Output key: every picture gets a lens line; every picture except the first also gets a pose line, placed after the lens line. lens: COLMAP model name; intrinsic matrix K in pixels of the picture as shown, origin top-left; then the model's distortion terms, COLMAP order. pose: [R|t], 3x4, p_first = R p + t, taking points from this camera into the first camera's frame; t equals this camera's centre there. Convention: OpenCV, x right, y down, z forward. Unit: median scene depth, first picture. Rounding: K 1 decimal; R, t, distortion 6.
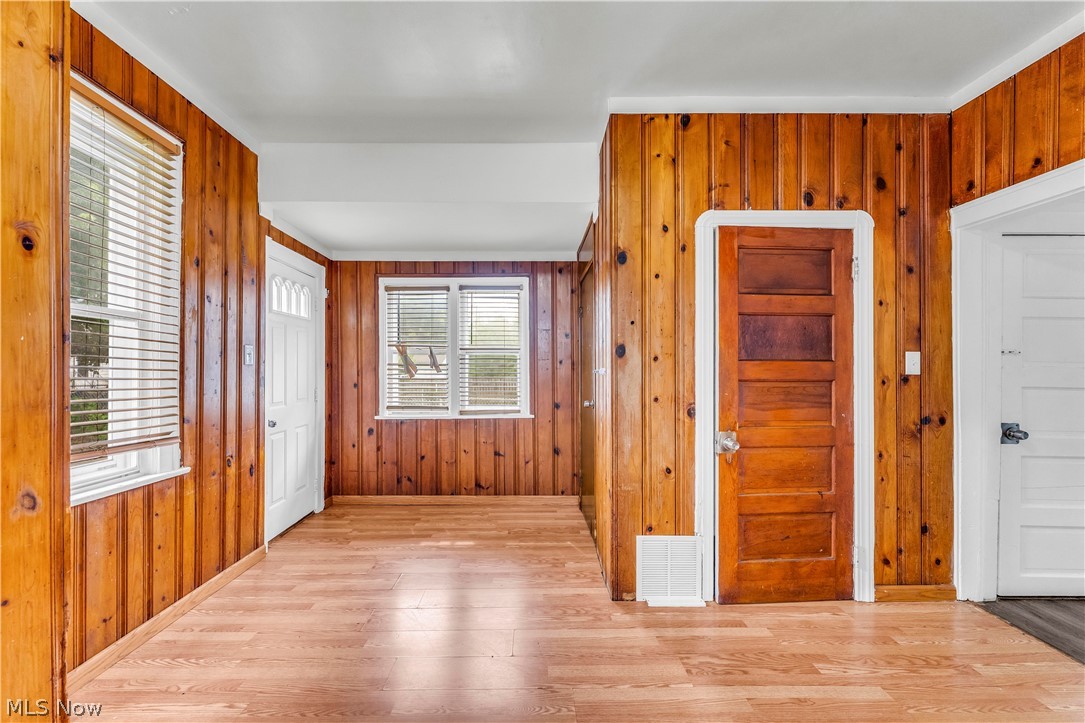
lens RADIAL K [[443.4, 0, 539.8], [0, 443.4, 365.7], [0, 0, 1]] dist [-0.001891, -0.000409]
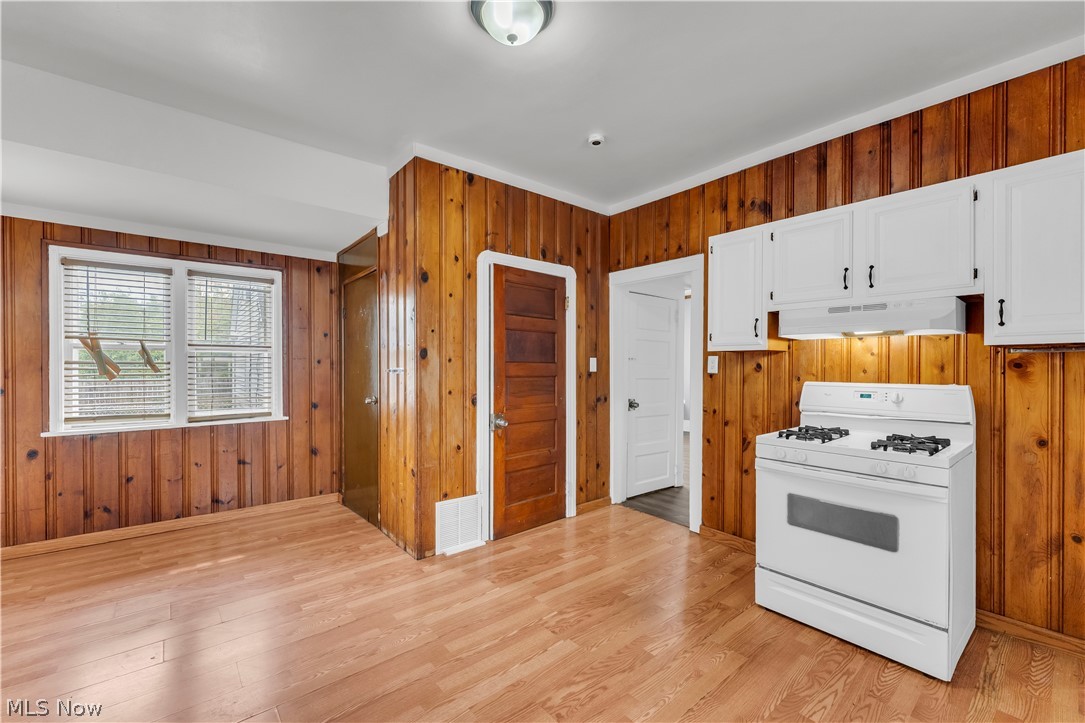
lens RADIAL K [[443.4, 0, 538.3], [0, 443.4, 365.7], [0, 0, 1]] dist [-0.001891, -0.000409]
pose [[0.780500, 0.002840, 0.625149, -0.331577], [-0.004019, 0.999992, 0.000474, -0.002125], [-0.625143, -0.002882, 0.780505, -0.146712]]
